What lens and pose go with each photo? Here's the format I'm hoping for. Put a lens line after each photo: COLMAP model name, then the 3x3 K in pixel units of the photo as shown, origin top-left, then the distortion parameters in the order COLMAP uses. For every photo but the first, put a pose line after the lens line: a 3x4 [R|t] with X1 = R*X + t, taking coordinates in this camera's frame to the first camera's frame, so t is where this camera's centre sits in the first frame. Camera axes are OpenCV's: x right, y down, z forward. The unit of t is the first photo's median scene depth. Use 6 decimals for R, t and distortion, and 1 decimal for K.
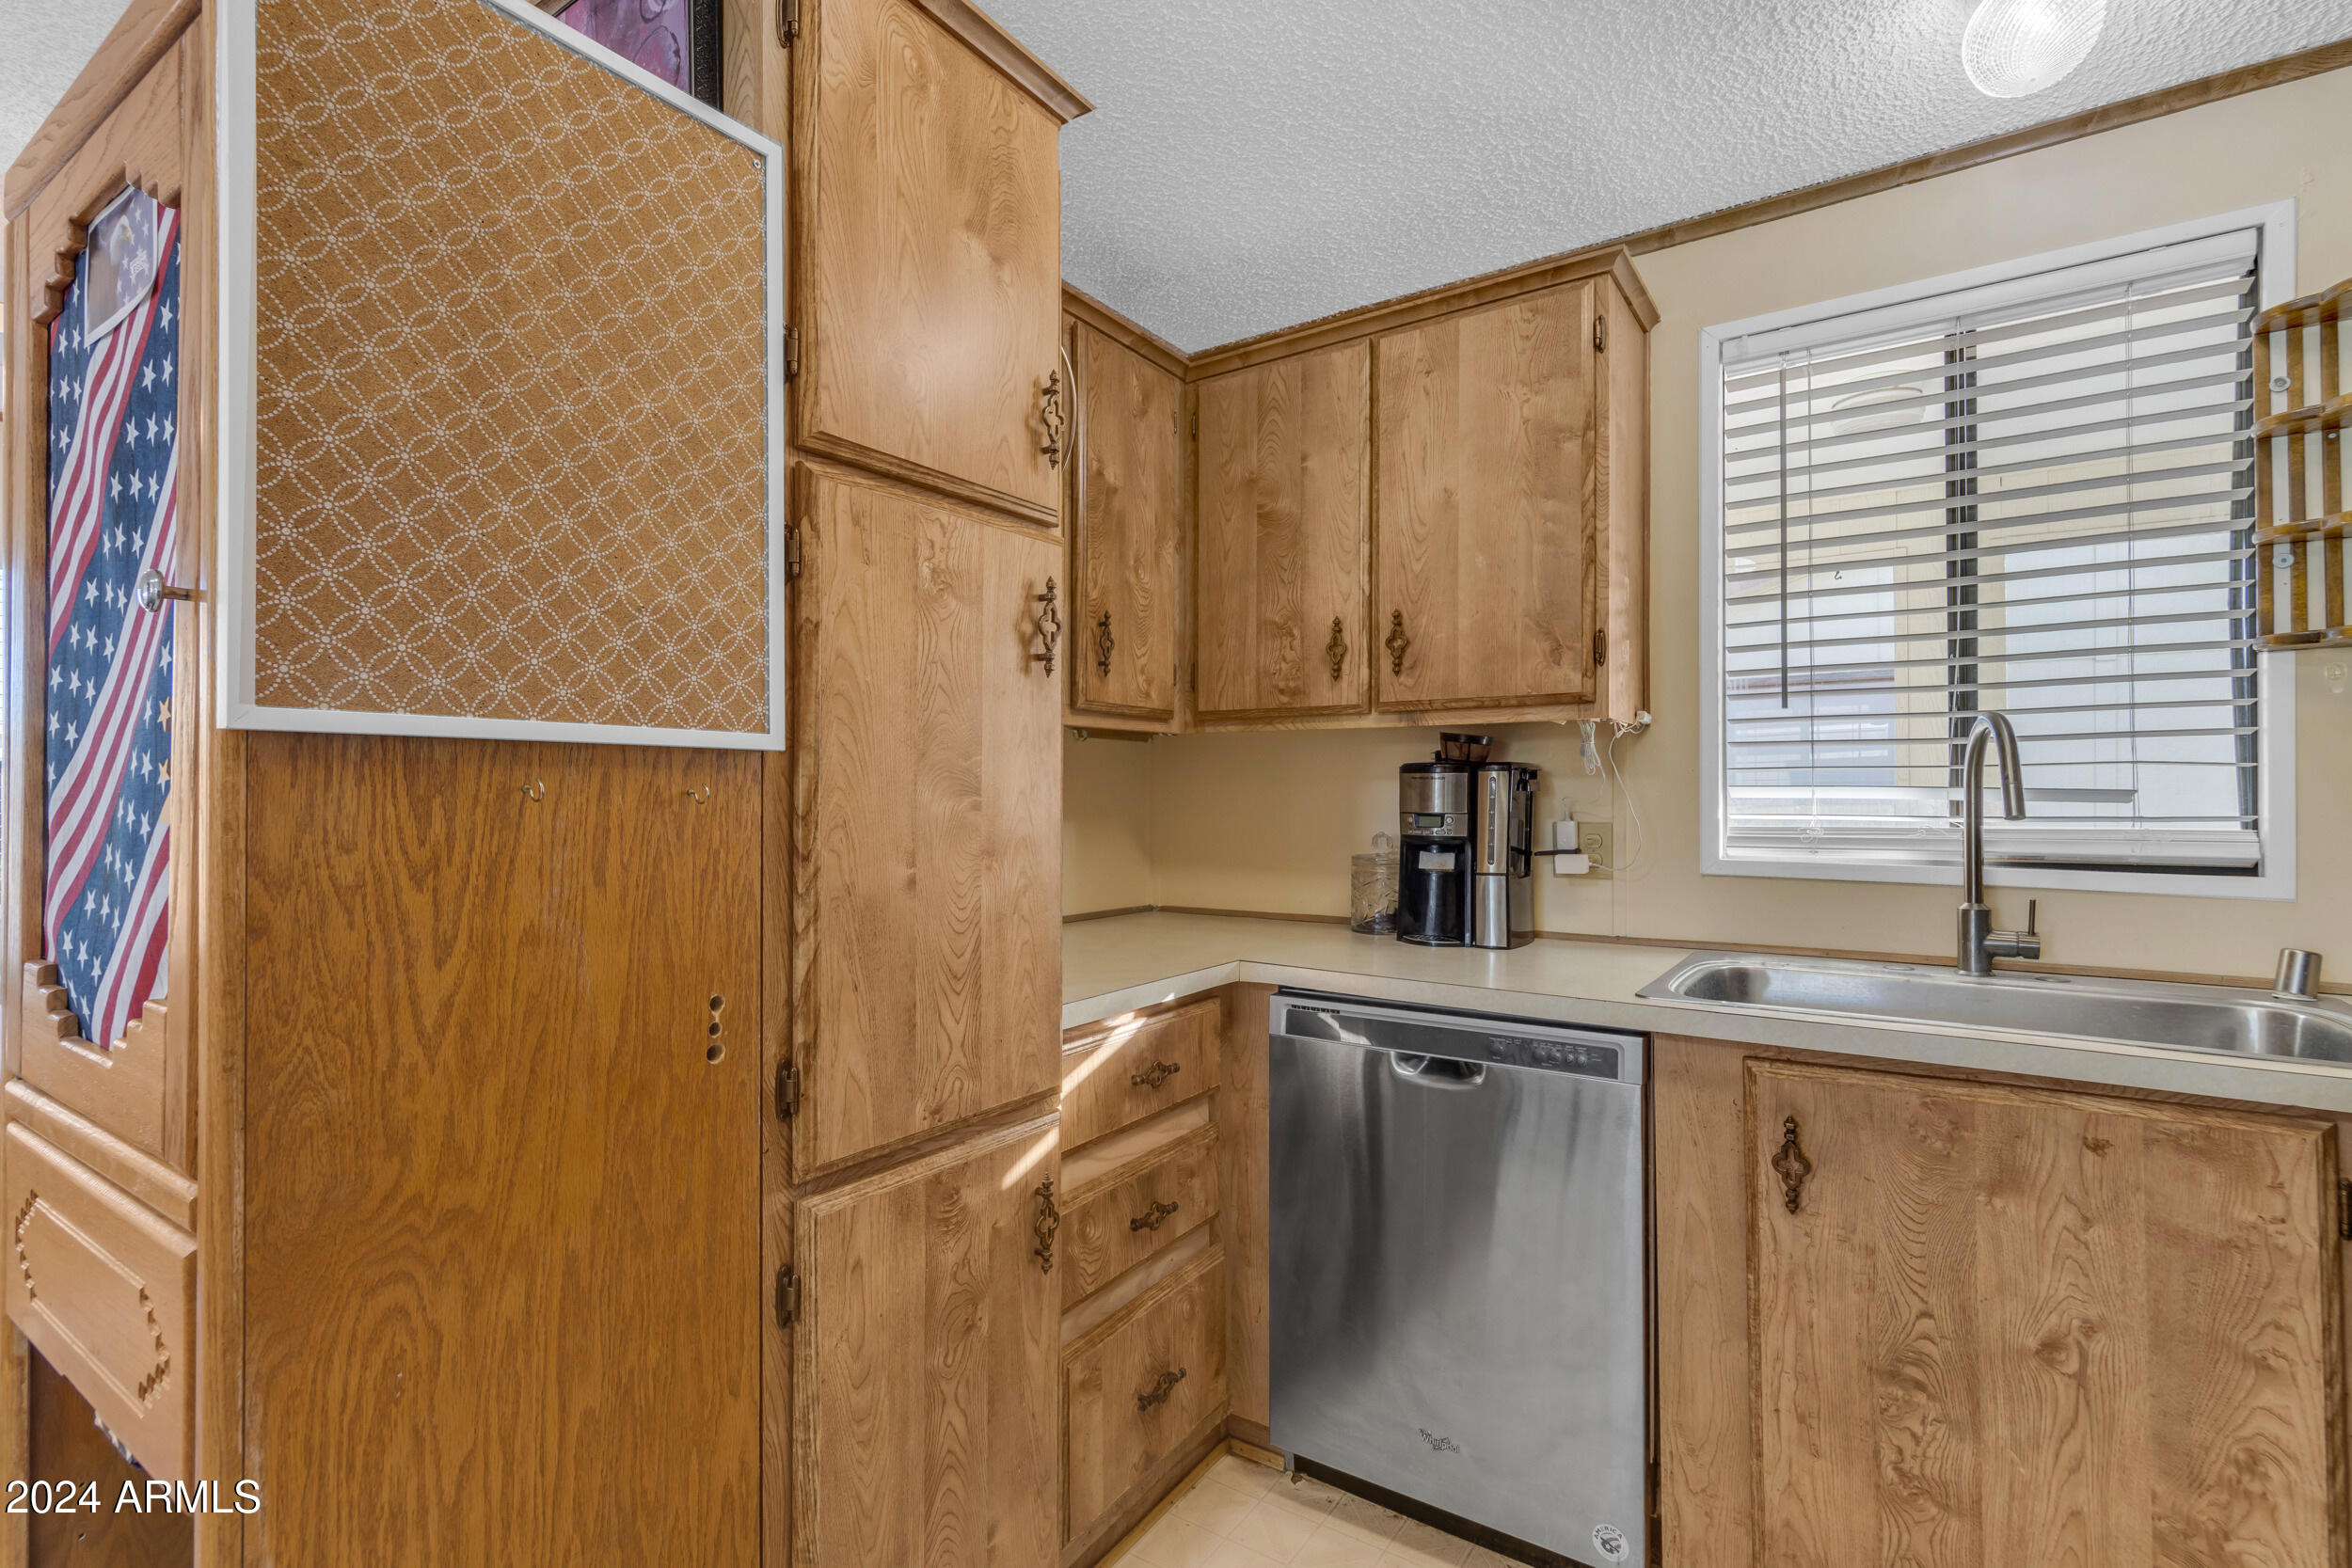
lens RADIAL K [[1085.4, 0, 1177.2], [0, 1085.4, 790.7], [0, 0, 1]] dist [0.002538, 0.000654]
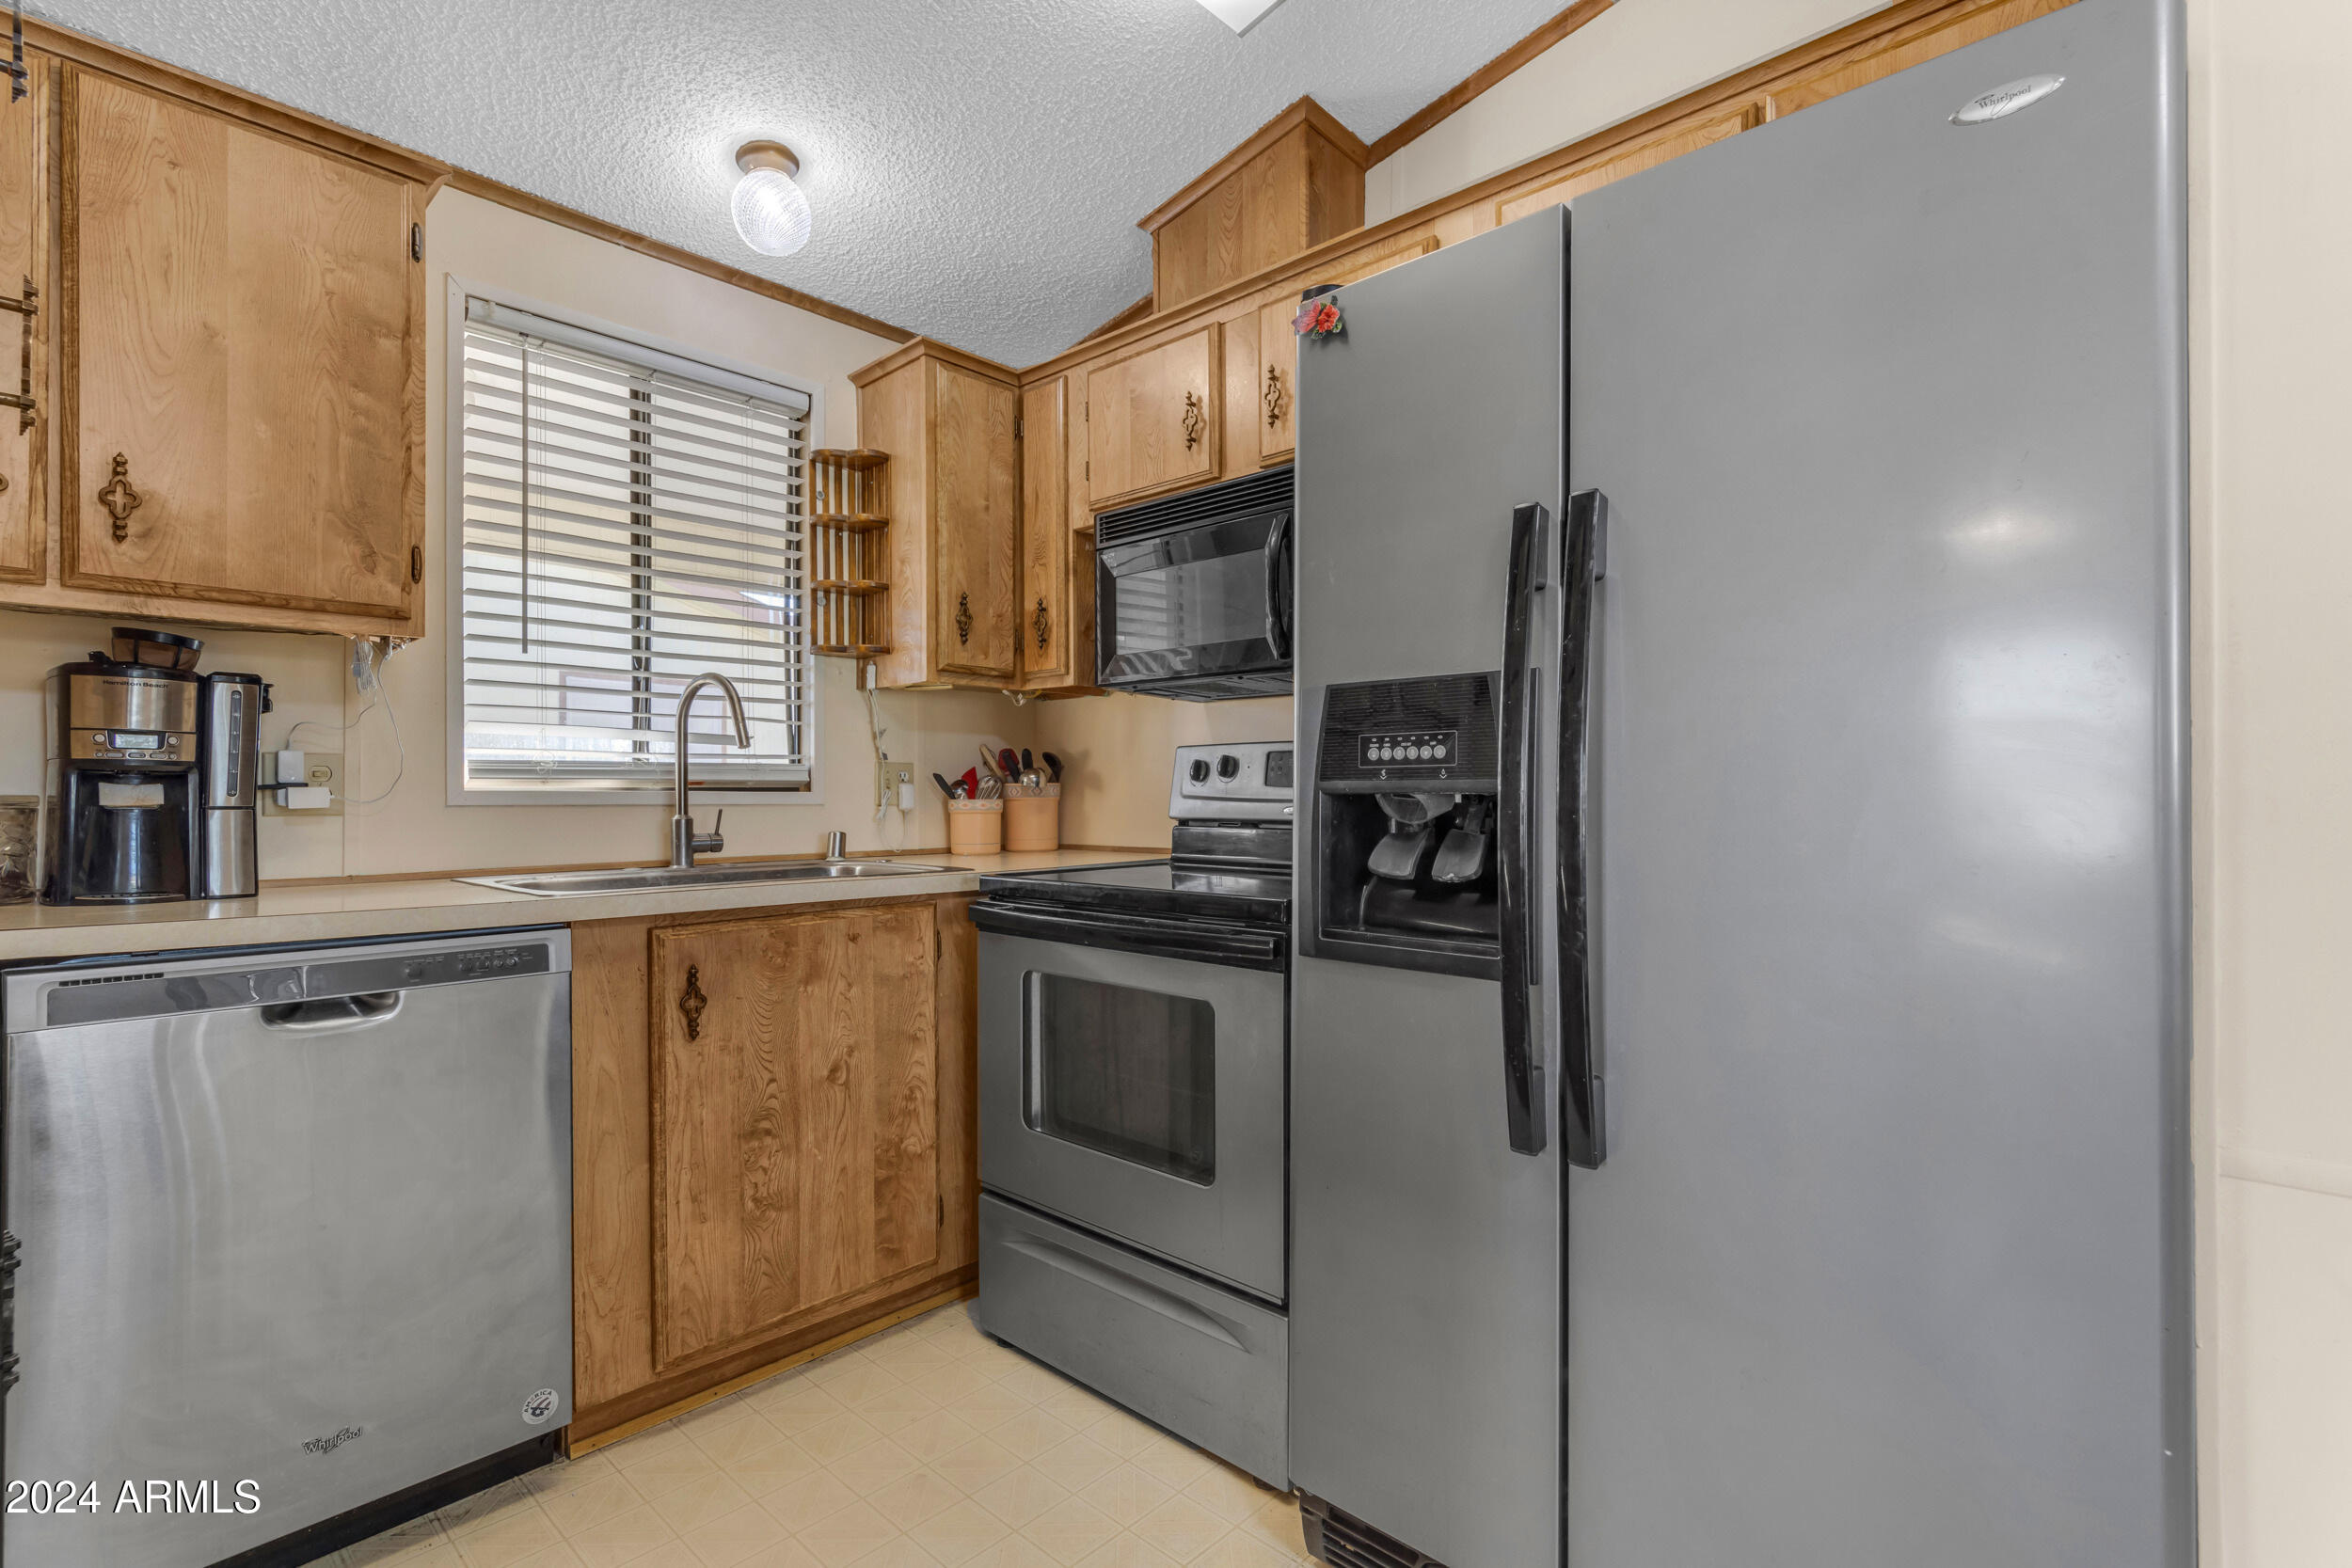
lens RADIAL K [[1085.4, 0, 1177.2], [0, 1085.4, 790.7], [0, 0, 1]] dist [0.002538, 0.000654]
pose [[0.153098, 0.006838, 0.988187, -0.574579], [0.000471, 0.999975, -0.006993, 0.095847], [-0.988211, 0.001536, 0.153091, 0.220767]]
